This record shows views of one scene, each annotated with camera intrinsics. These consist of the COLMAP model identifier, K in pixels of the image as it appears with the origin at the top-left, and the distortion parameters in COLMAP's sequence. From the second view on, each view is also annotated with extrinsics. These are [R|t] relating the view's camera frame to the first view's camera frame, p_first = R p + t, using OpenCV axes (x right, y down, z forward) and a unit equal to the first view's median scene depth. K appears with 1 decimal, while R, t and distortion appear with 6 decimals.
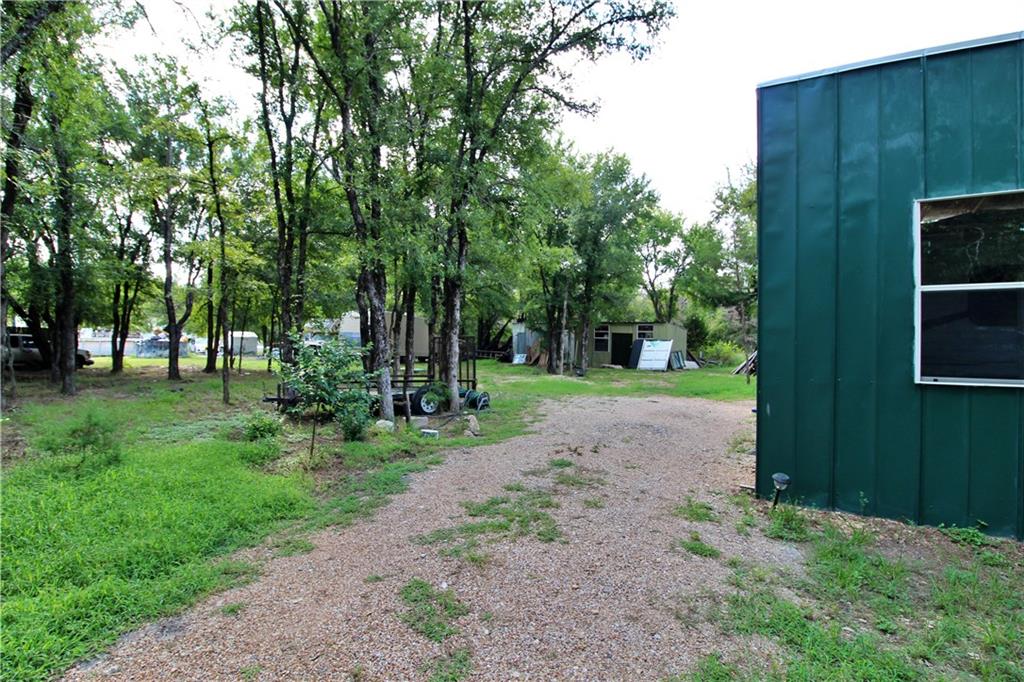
lens RADIAL K [[496.9, 0, 520.9], [0, 496.9, 339.7], [0, 0, 1]] dist [-0.005693, -0.000808]
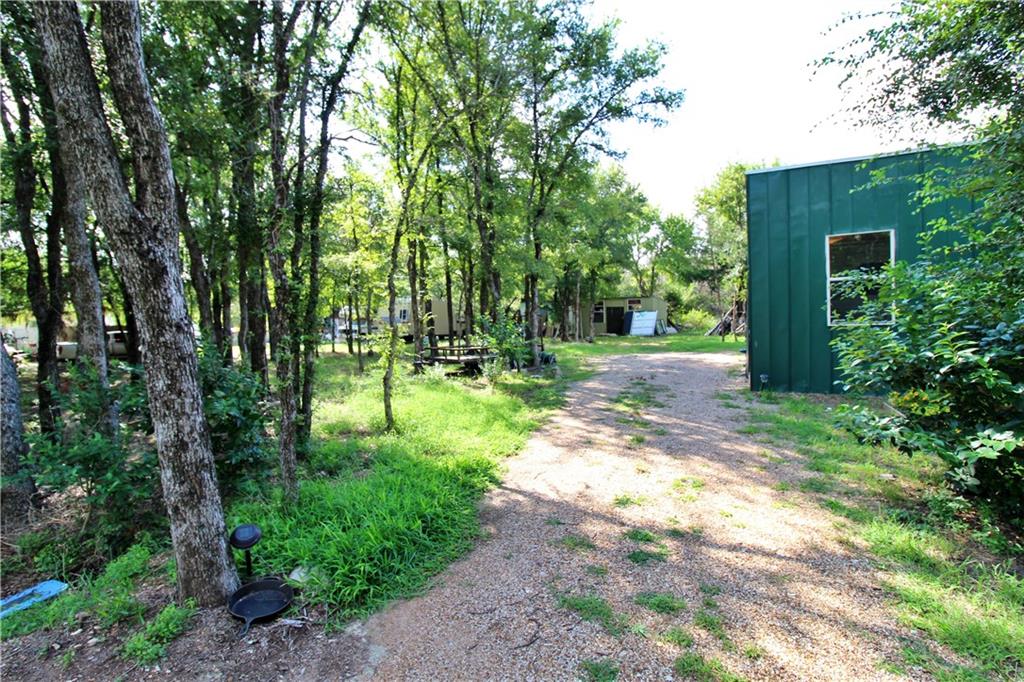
lens RADIAL K [[496.9, 0, 504.9], [0, 496.9, 338.9], [0, 0, 1]] dist [-0.005693, -0.000808]
pose [[0.997334, -0.050930, 0.052251, -0.139753], [0.048580, 0.997792, 0.045296, -0.003460], [-0.054443, -0.042637, 0.997606, -0.210852]]
